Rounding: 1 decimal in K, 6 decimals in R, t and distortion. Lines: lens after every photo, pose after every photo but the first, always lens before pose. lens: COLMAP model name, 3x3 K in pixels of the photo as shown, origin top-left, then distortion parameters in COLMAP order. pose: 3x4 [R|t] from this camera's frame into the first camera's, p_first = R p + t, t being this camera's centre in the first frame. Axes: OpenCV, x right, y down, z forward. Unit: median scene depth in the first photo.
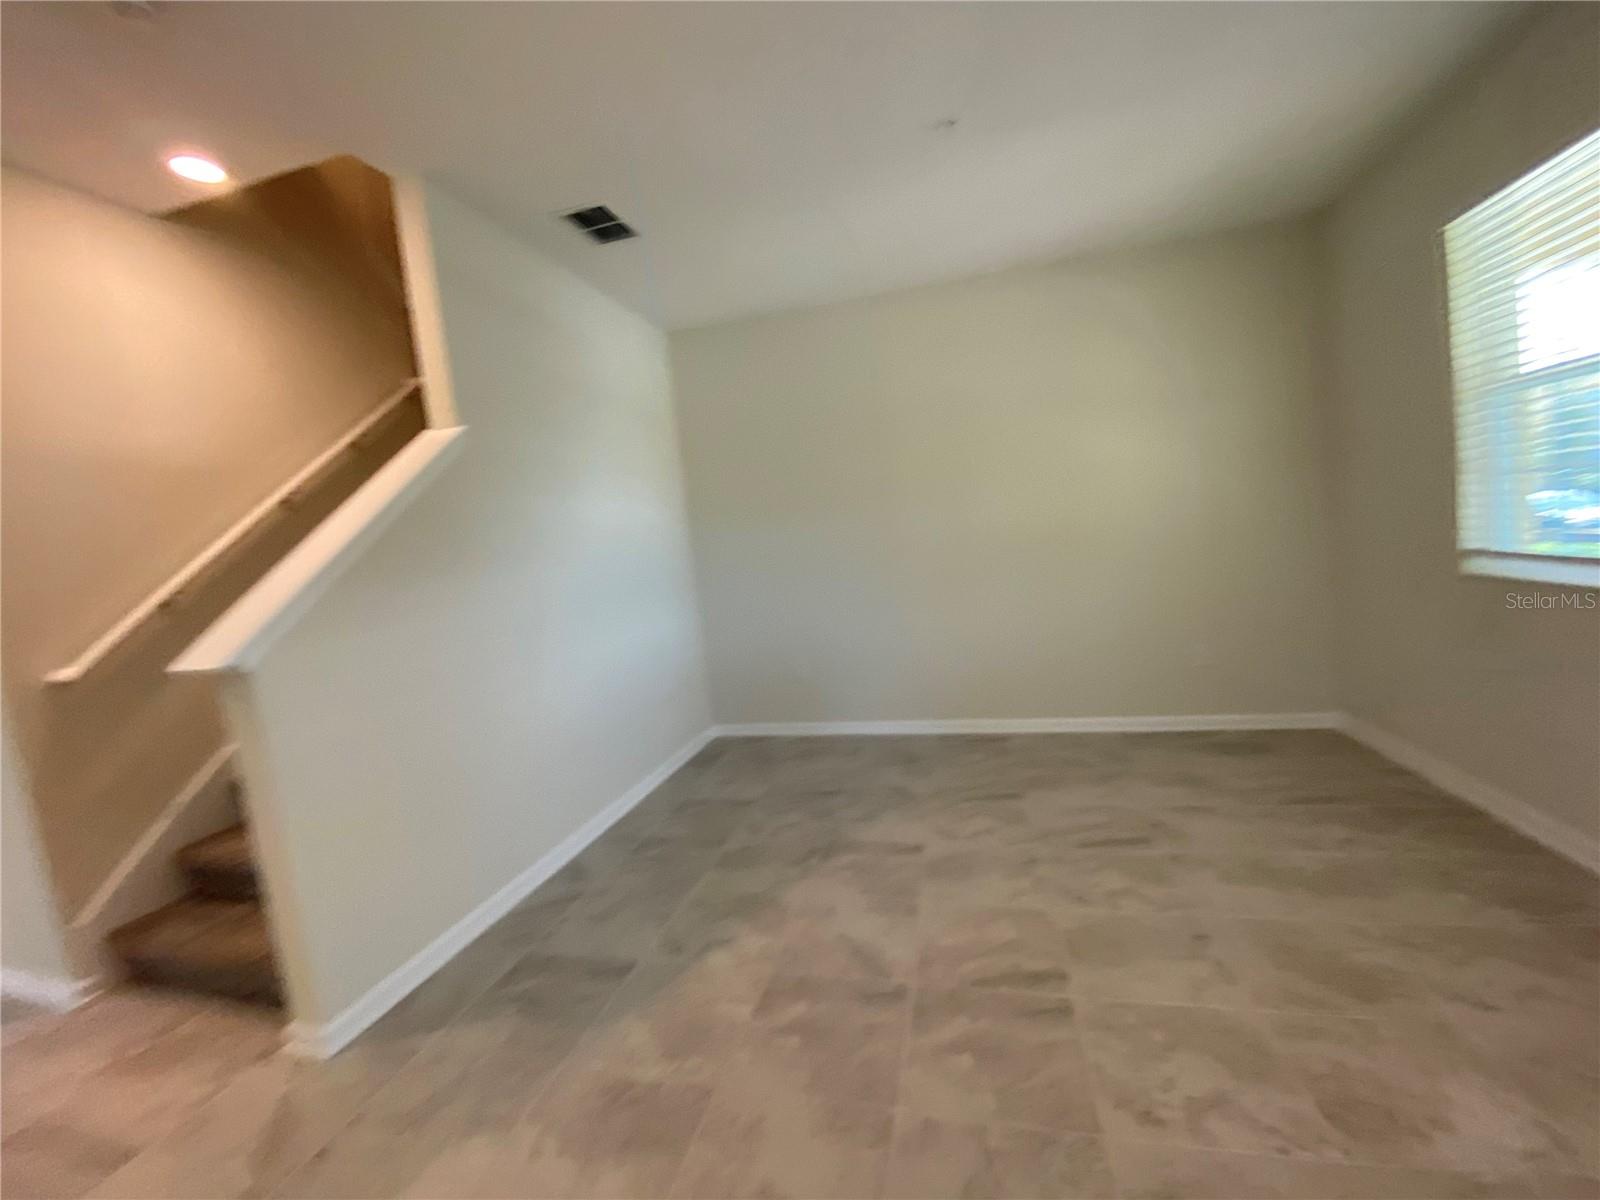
lens RADIAL K [[646.8, 0, 790.2], [0, 646.8, 616.3], [0, 0, 1]] dist [0.000842, -0.008437]
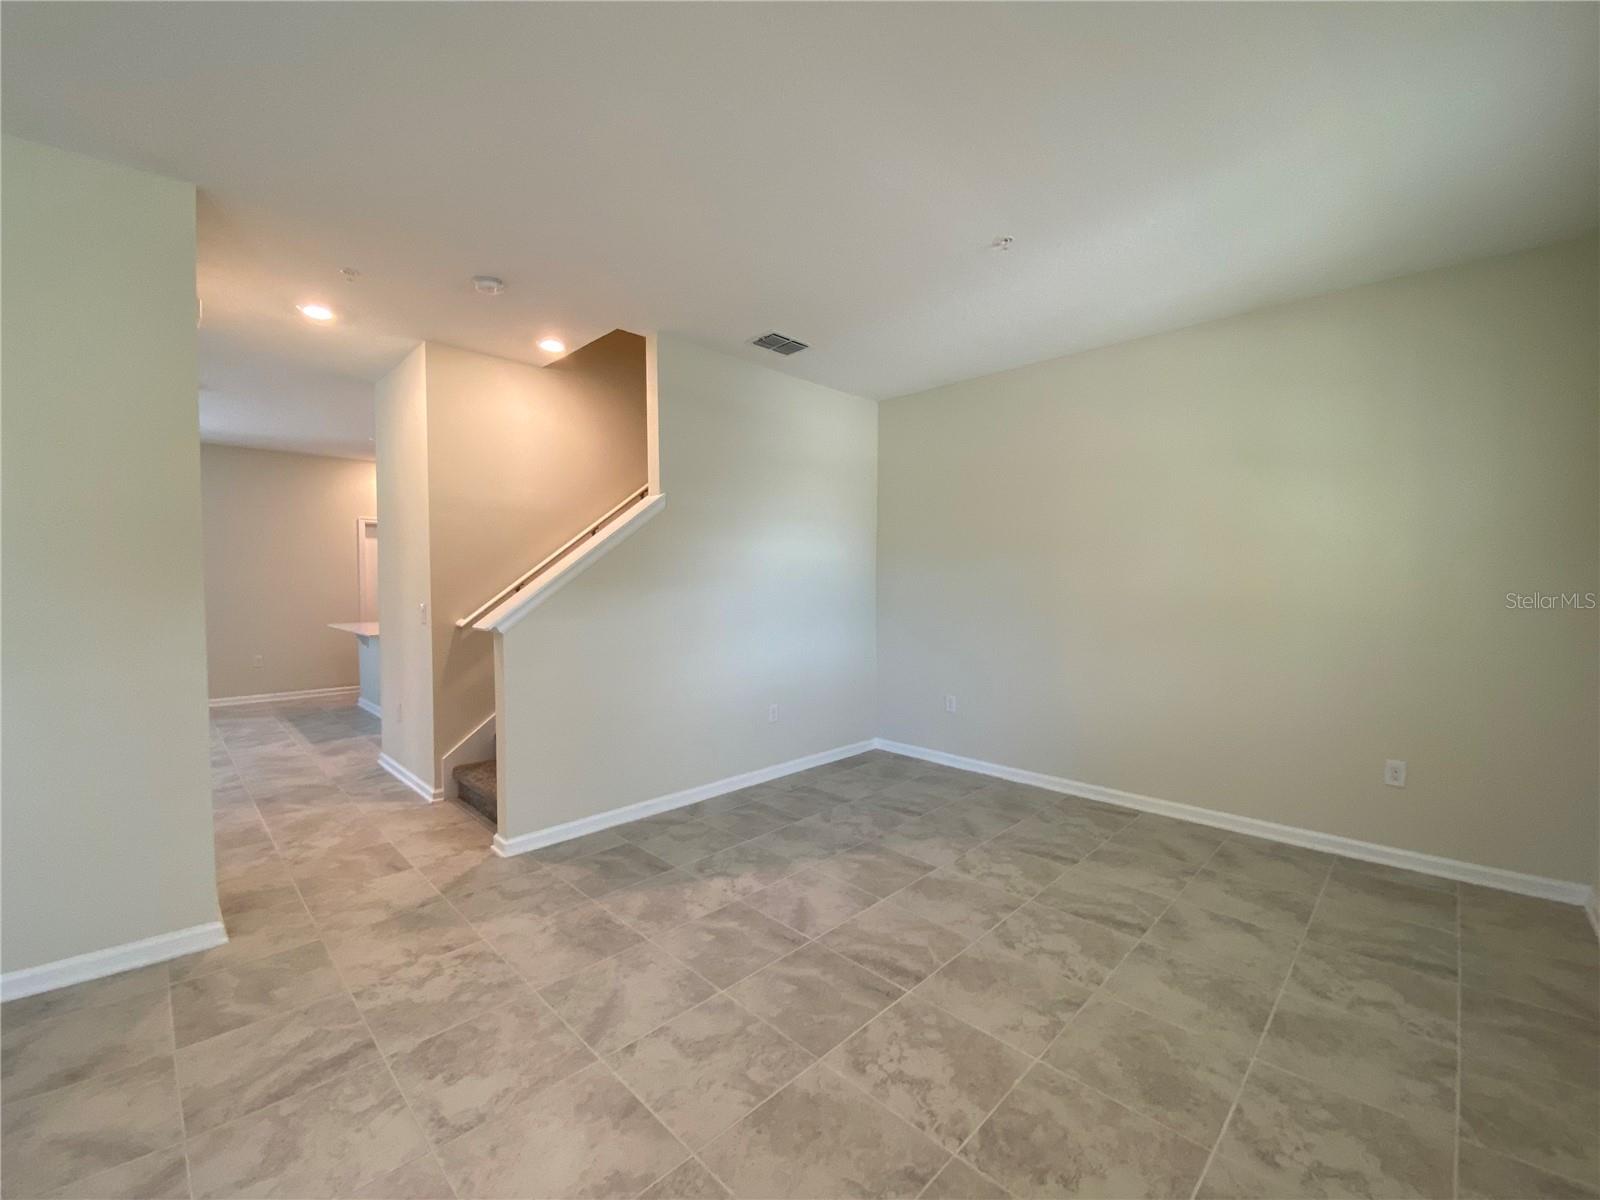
lens RADIAL K [[653.3, 0, 795.7], [0, 653.3, 602.2], [0, 0, 1]] dist [0.027371, -0.022371]
pose [[0.857873, 0.106228, -0.502761, 0.659744], [-0.133018, 0.990958, -0.017593, -0.062372], [0.496346, 0.081969, 0.864246, -0.178398]]
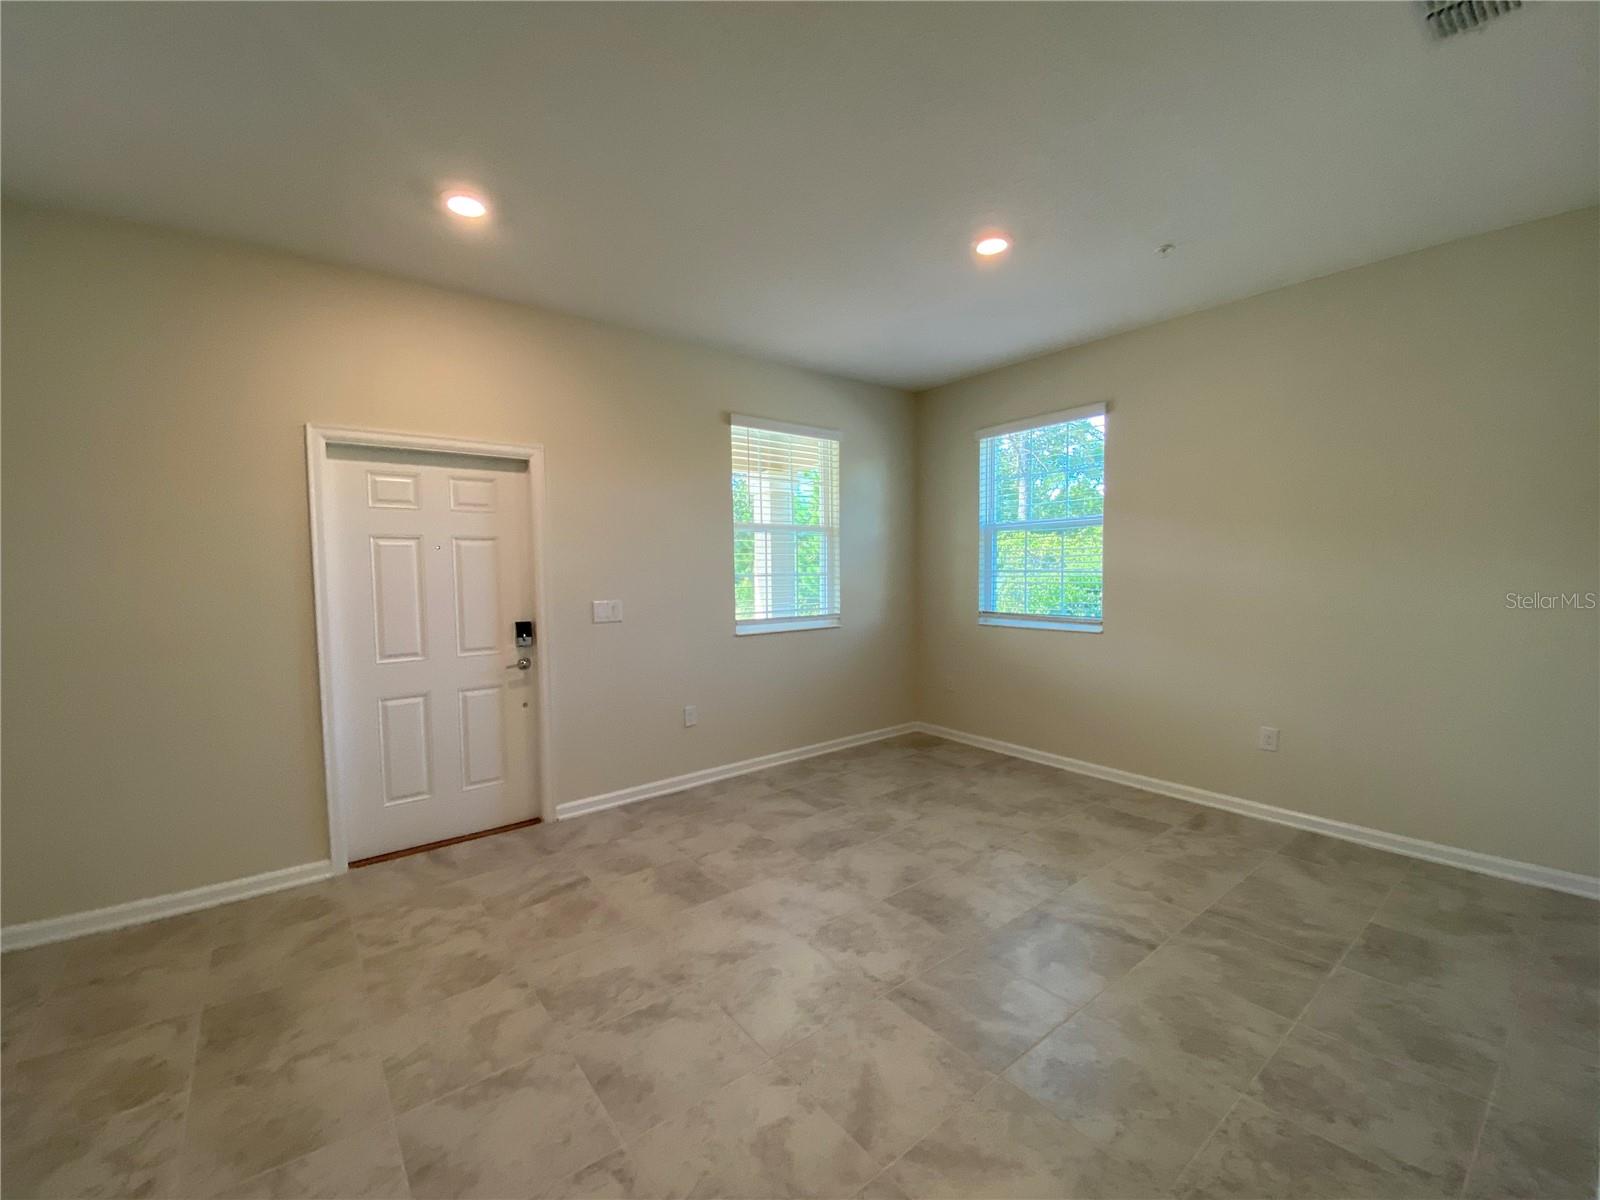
lens RADIAL K [[653.3, 0, 795.7], [0, 653.3, 602.2], [0, 0, 1]] dist [0.027371, -0.022371]
pose [[-0.787764, 0.065006, 0.612537, -0.637559], [0.151648, 0.984276, 0.090572, -0.061959], [-0.597018, 0.164239, -0.785235, 0.668901]]
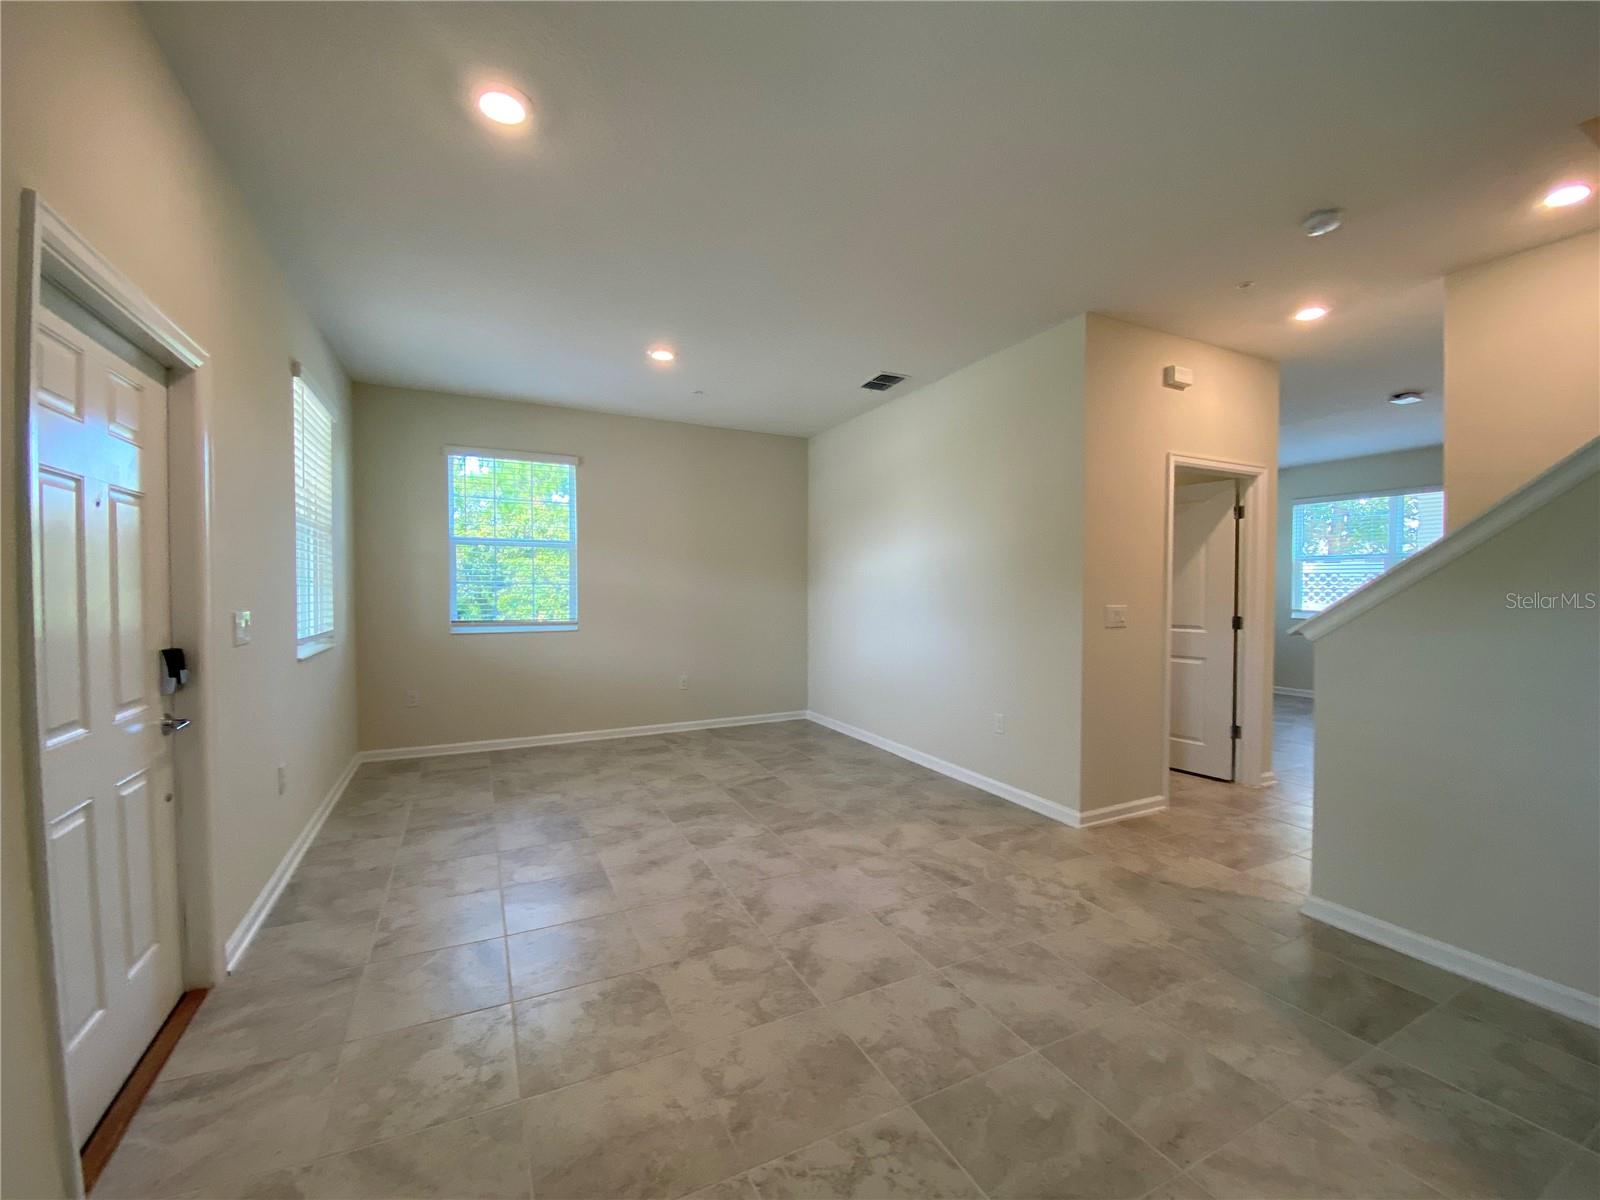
lens RADIAL K [[653.3, 0, 795.7], [0, 653.3, 602.2], [0, 0, 1]] dist [0.027371, -0.022371]
pose [[-0.752468, 0.101163, -0.650813, 0.857653], [-0.009222, 0.986419, 0.163991, -0.192788], [0.658564, 0.129400, -0.741316, 1.049696]]
